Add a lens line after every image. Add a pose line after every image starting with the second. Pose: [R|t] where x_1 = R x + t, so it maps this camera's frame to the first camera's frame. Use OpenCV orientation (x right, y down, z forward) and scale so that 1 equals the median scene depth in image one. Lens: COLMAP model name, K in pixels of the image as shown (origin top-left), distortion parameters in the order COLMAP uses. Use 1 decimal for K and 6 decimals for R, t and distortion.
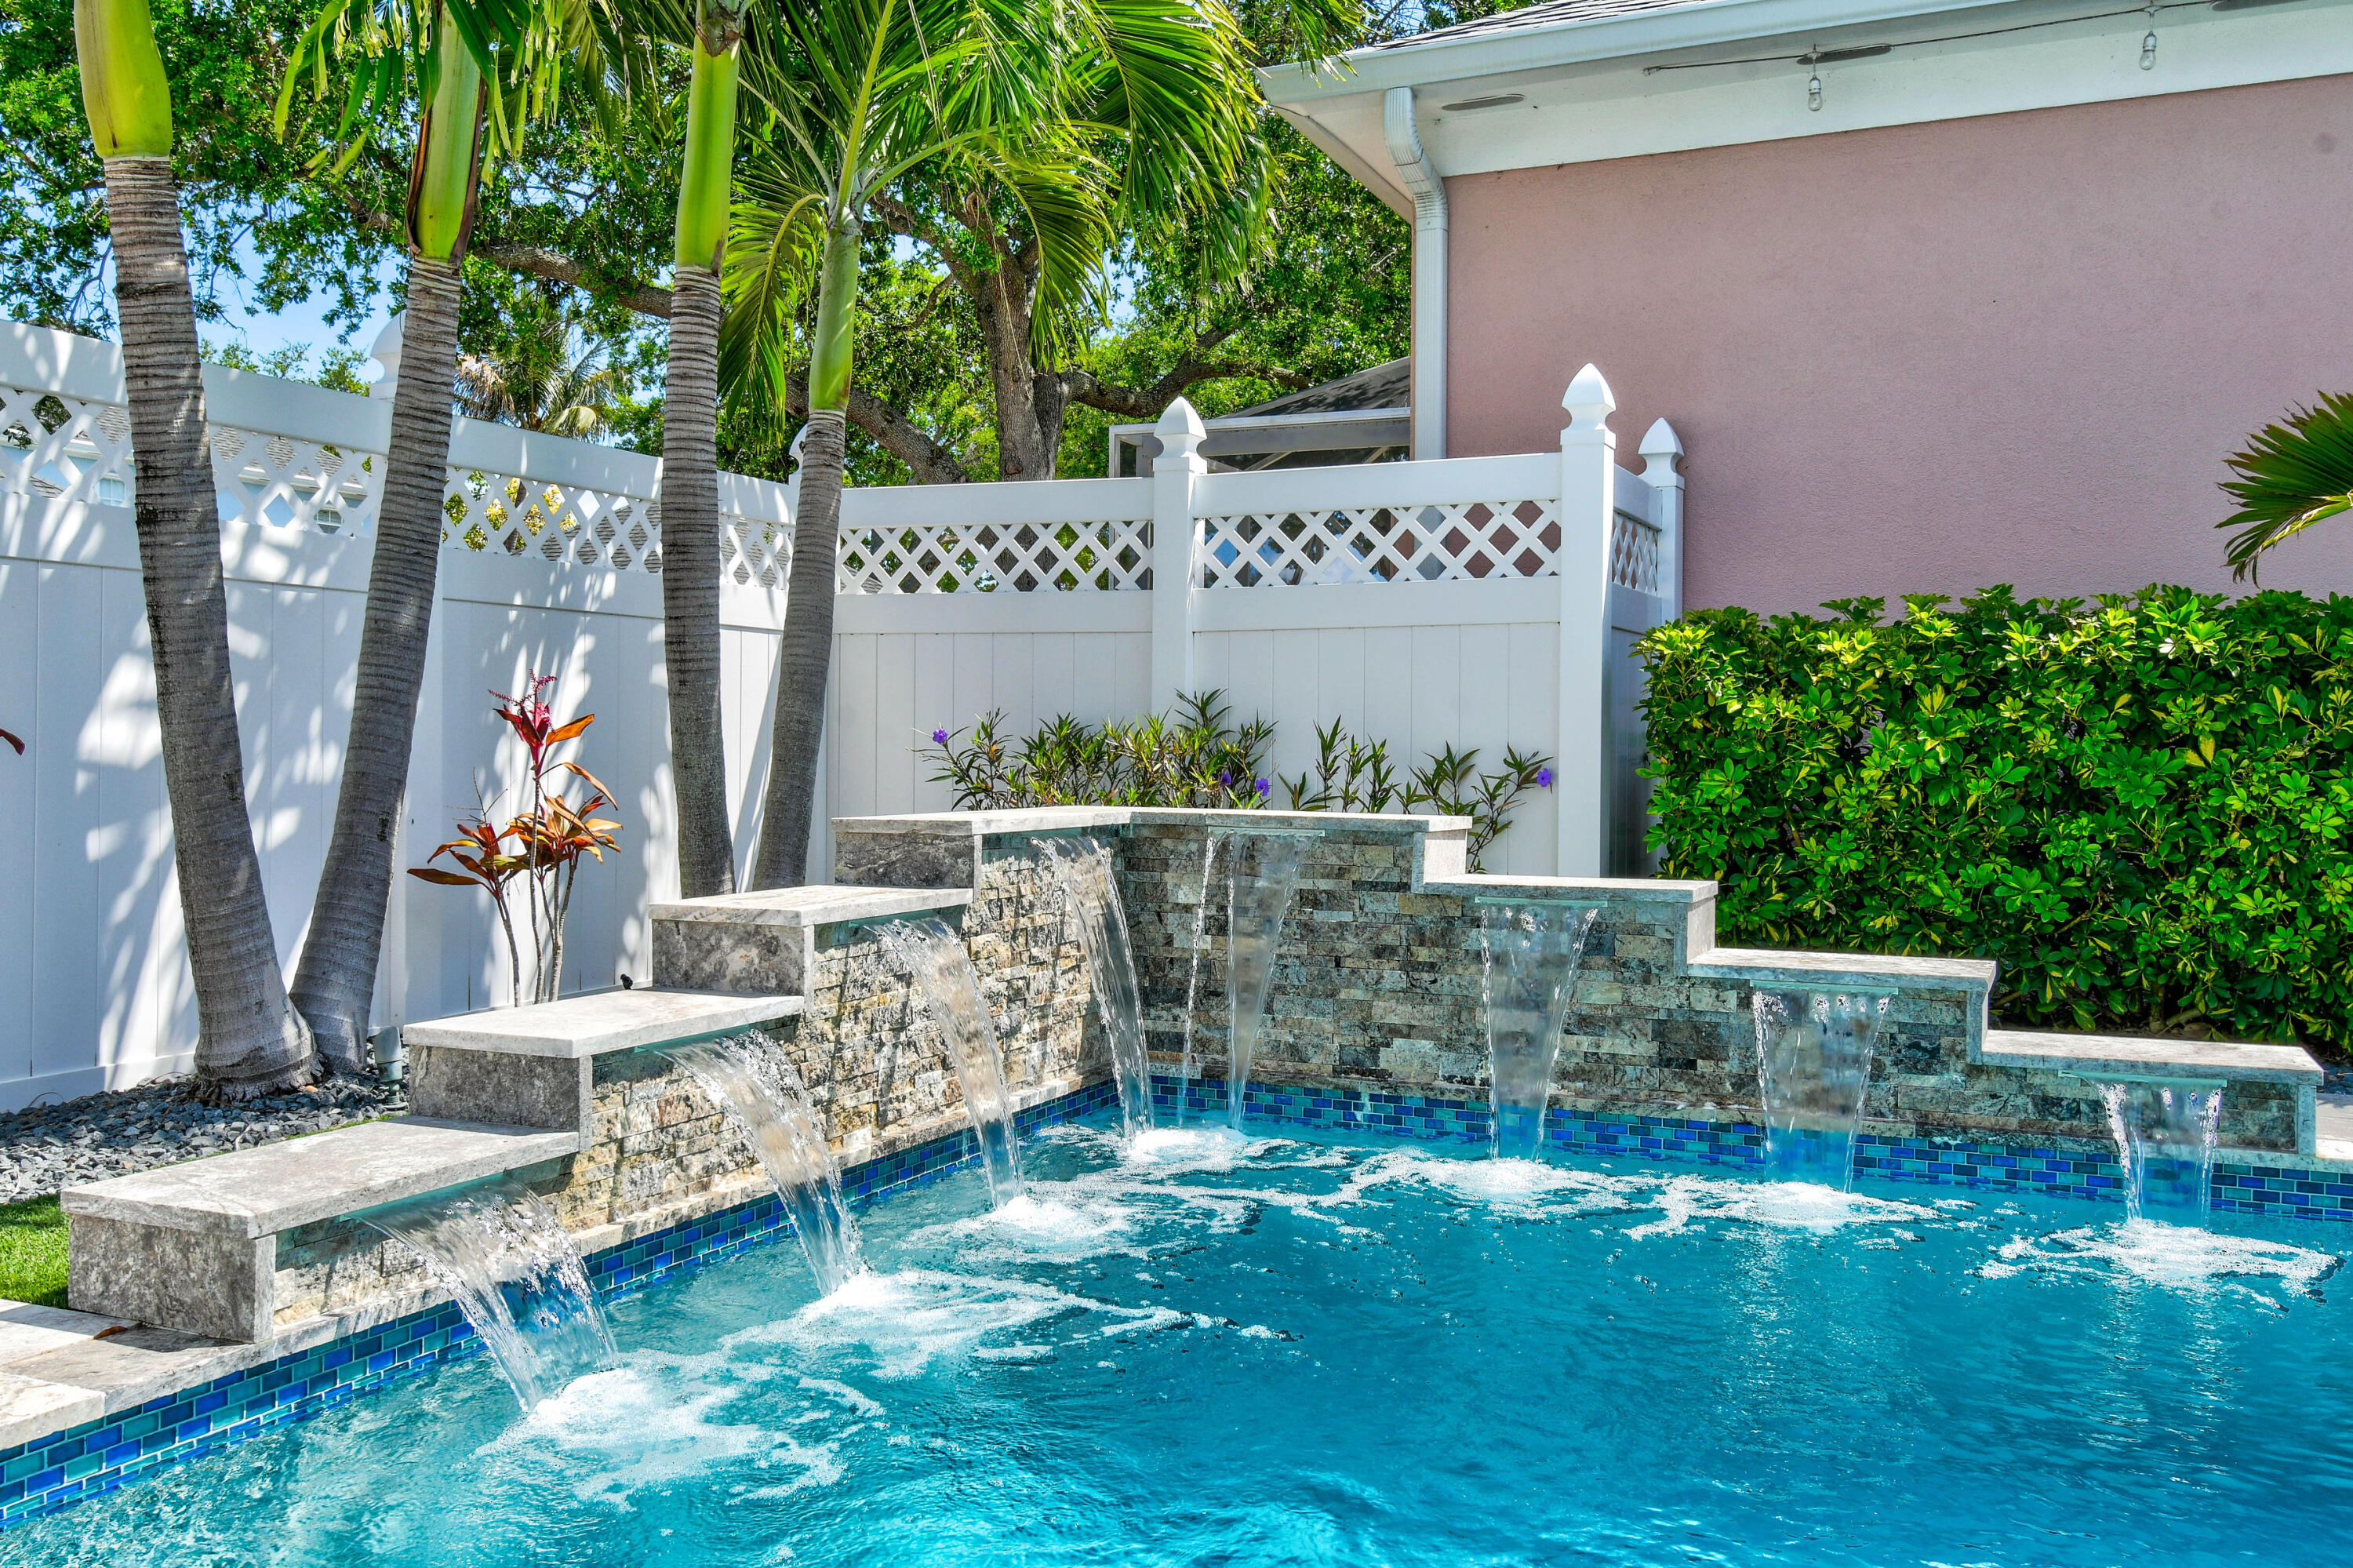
lens RADIAL K [[1988.0, 0, 1215.4], [0, 1988.0, 723.1], [0, 0, 1]] dist [0.021912, 0.005483]
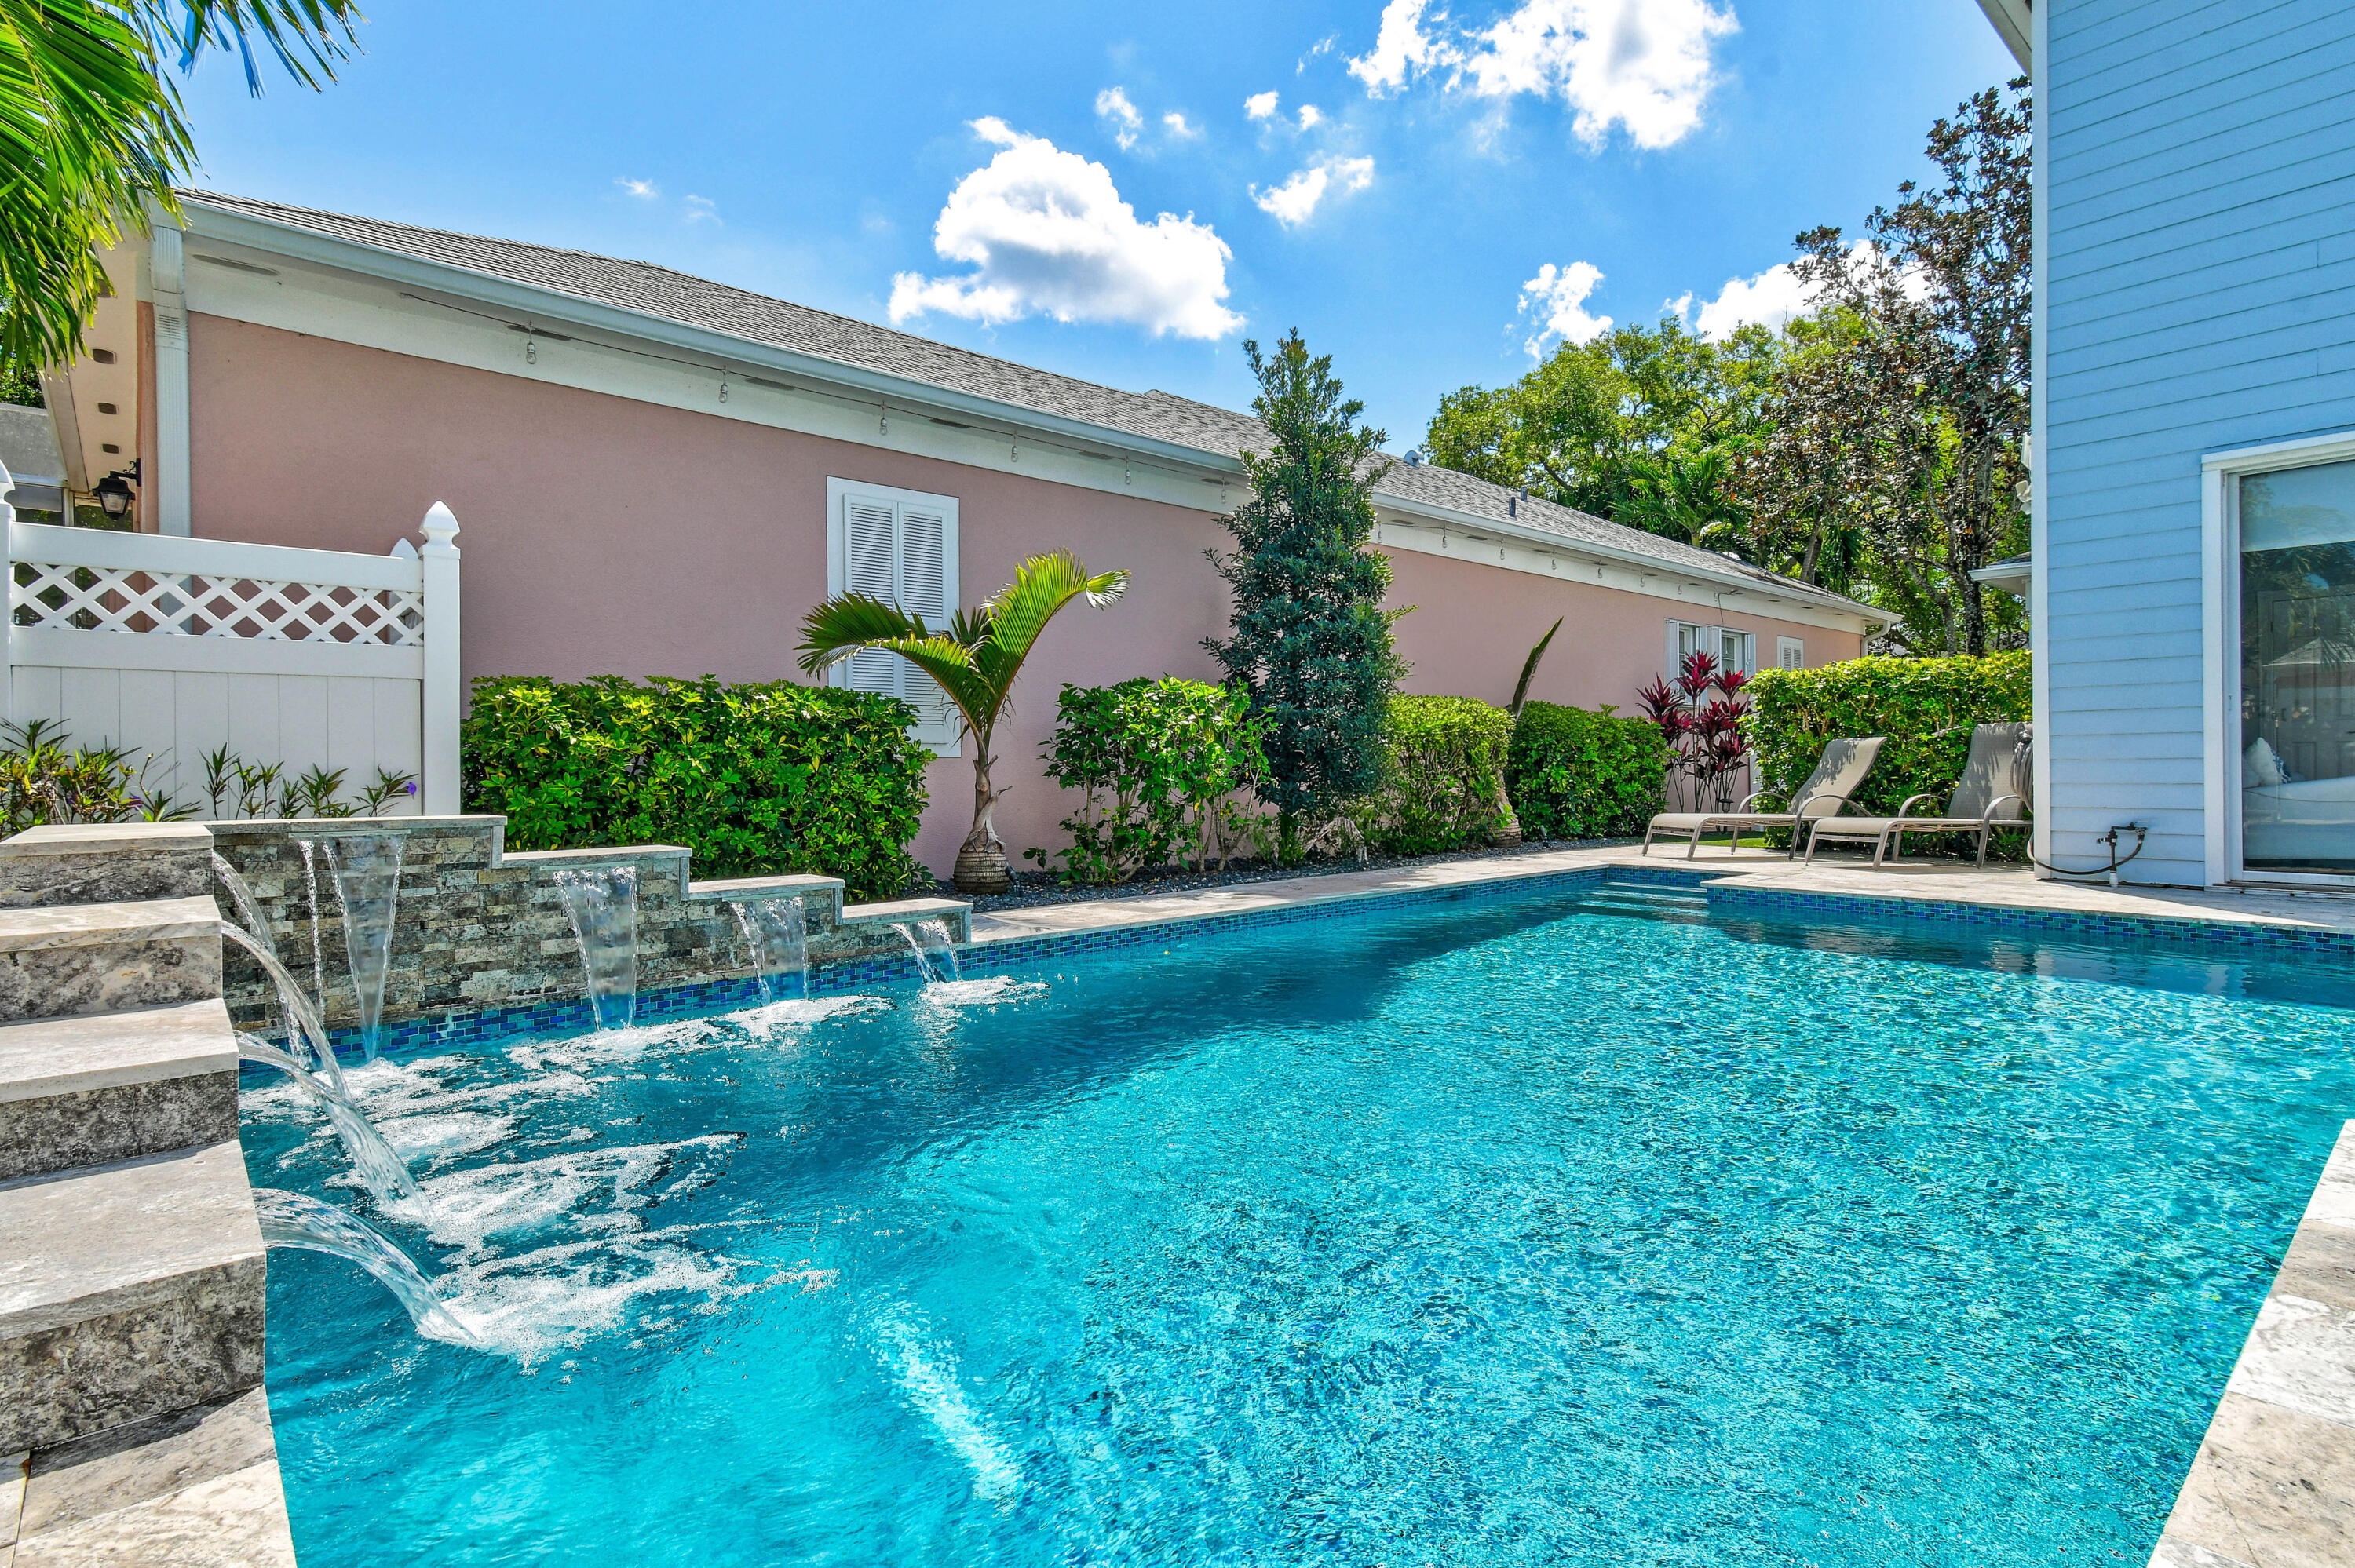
lens RADIAL K [[1151.2, 0, 1180.7], [0, 1151.2, 768.8], [0, 0, 1]] dist [0.023969, 0.000250]
pose [[0.419210, -0.012469, 0.907804, -0.446155], [-0.000264, 0.999904, 0.013856, 0.001926], [-0.907889, -0.006049, 0.419167, 0.198906]]
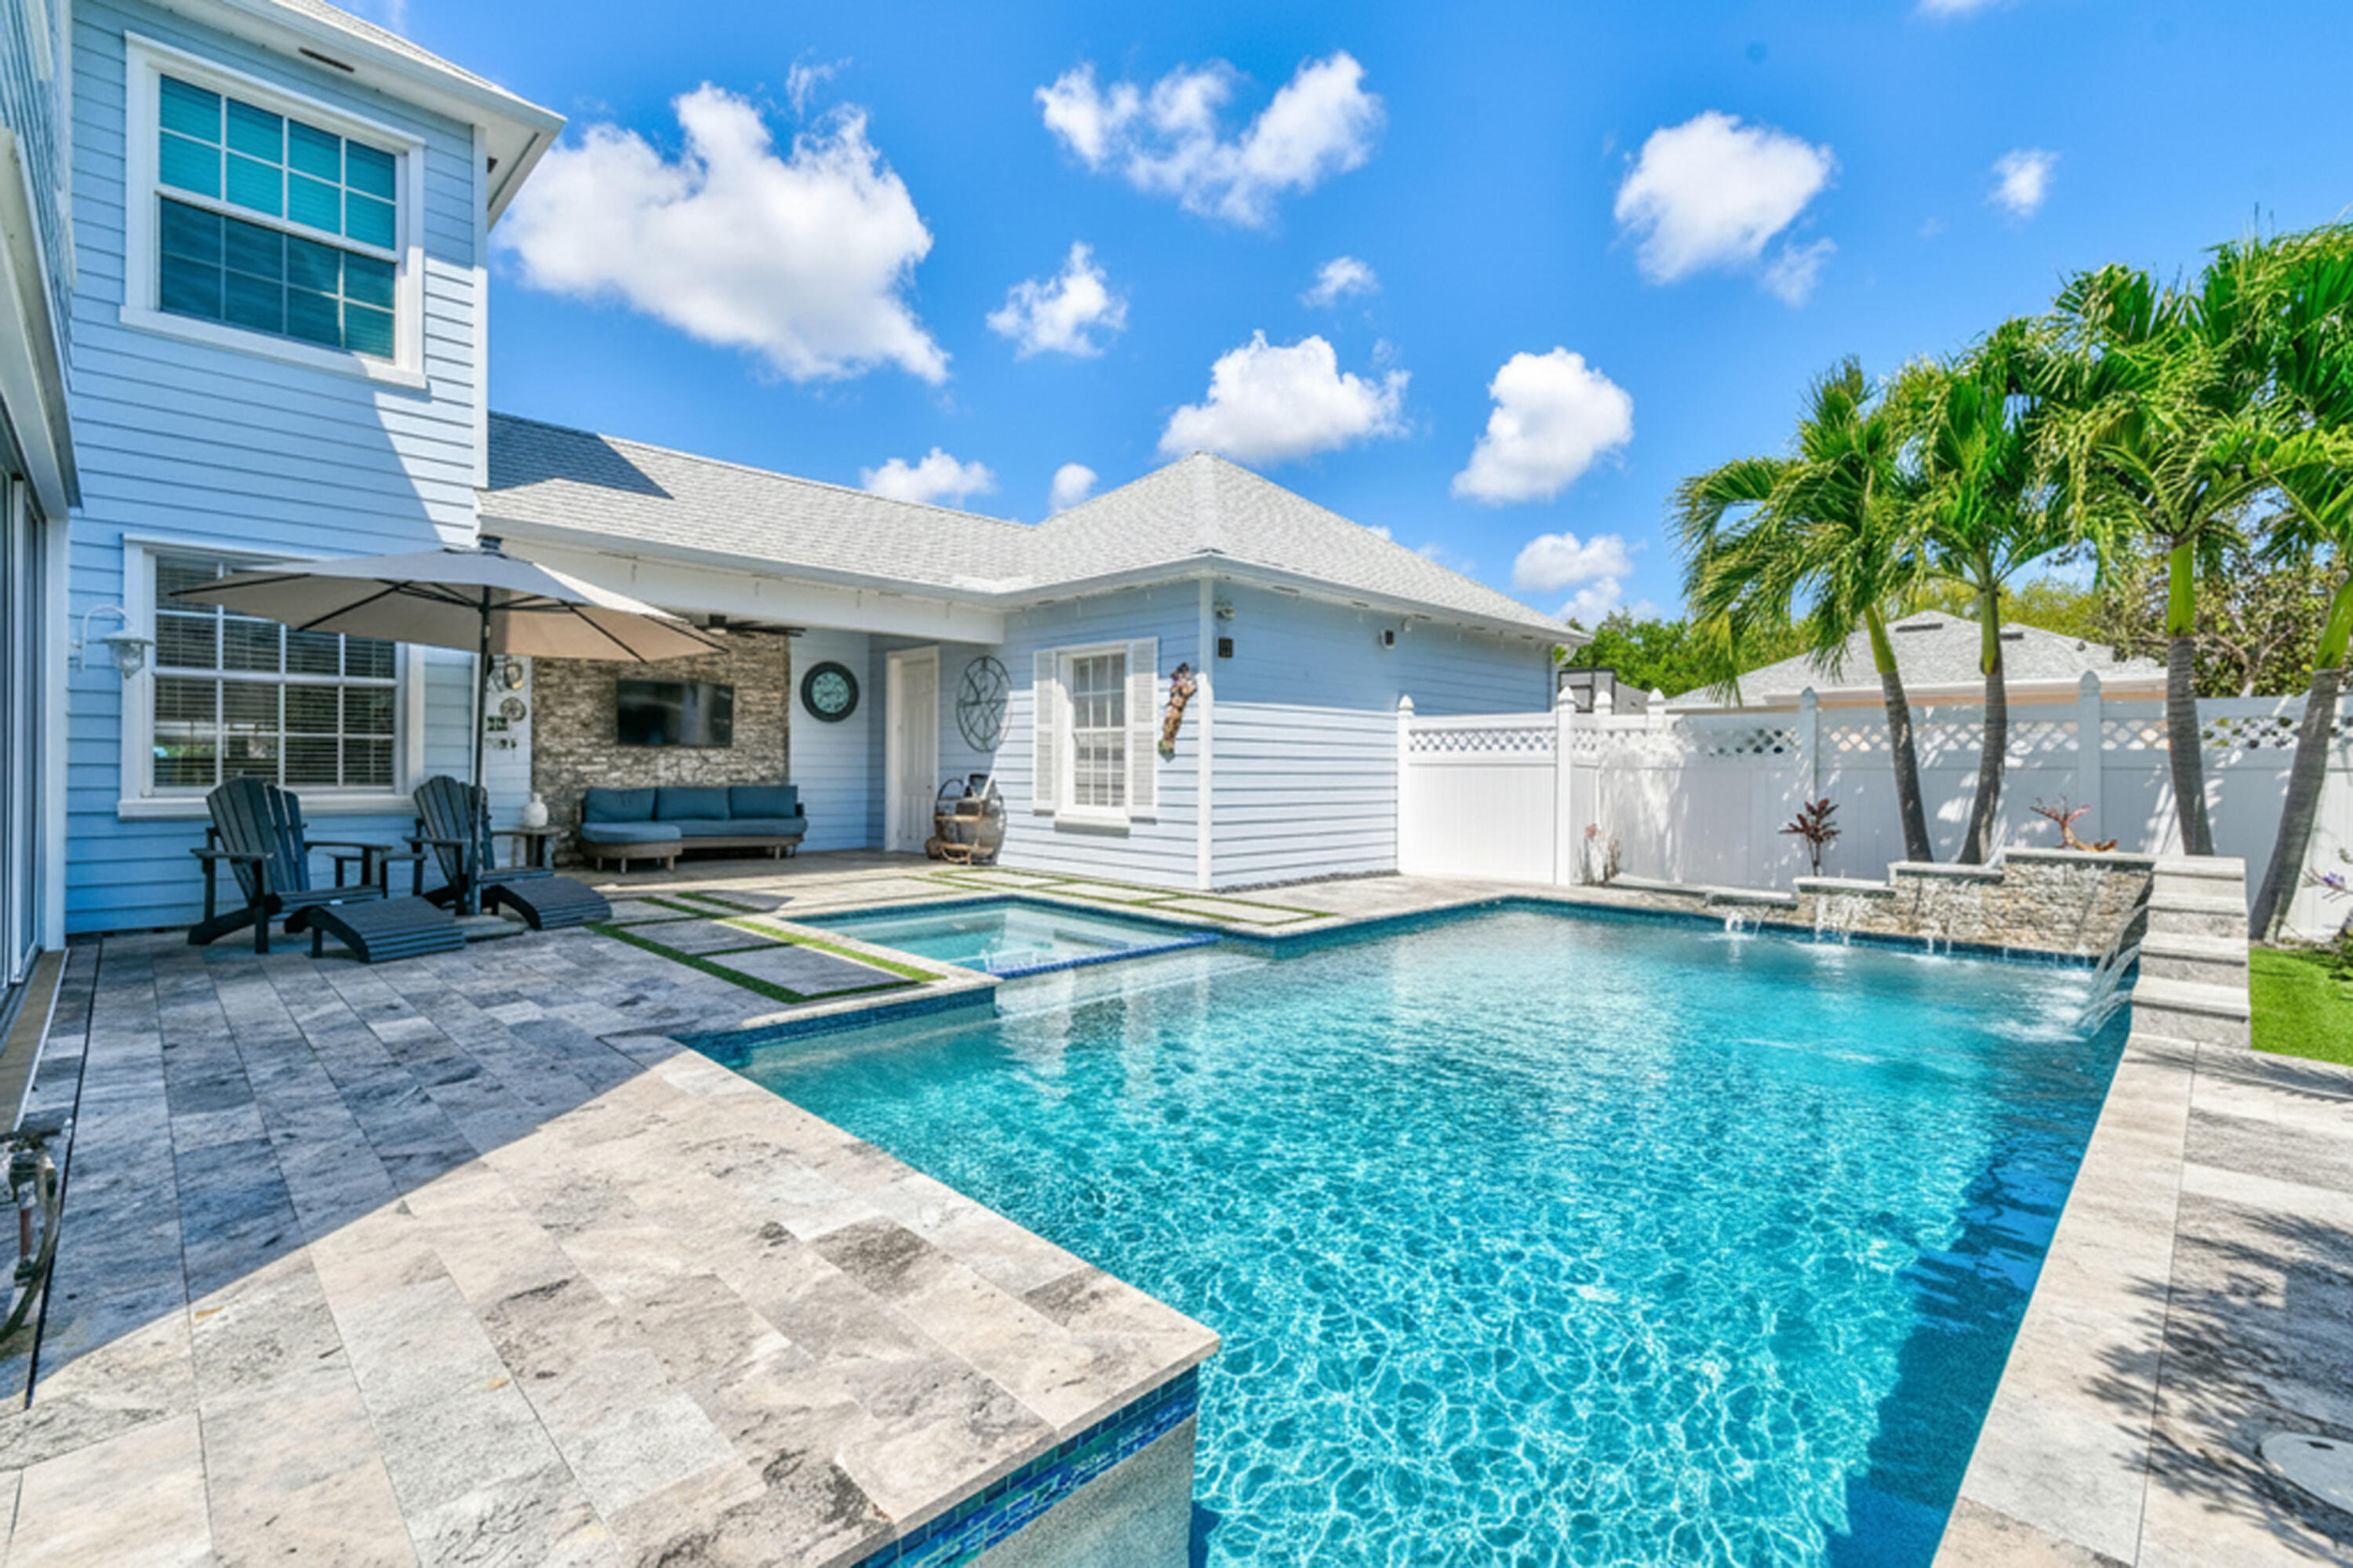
lens RADIAL K [[1044.0, 0, 1177.1], [0, 1044.0, 768.4], [0, 0, 1]] dist [0.022537, -0.008211]
pose [[-0.365653, -0.006175, -0.930731, 1.696843], [0.001902, 0.999971, -0.007382, -0.061015], [0.930749, -0.004469, -0.365630, 0.362486]]
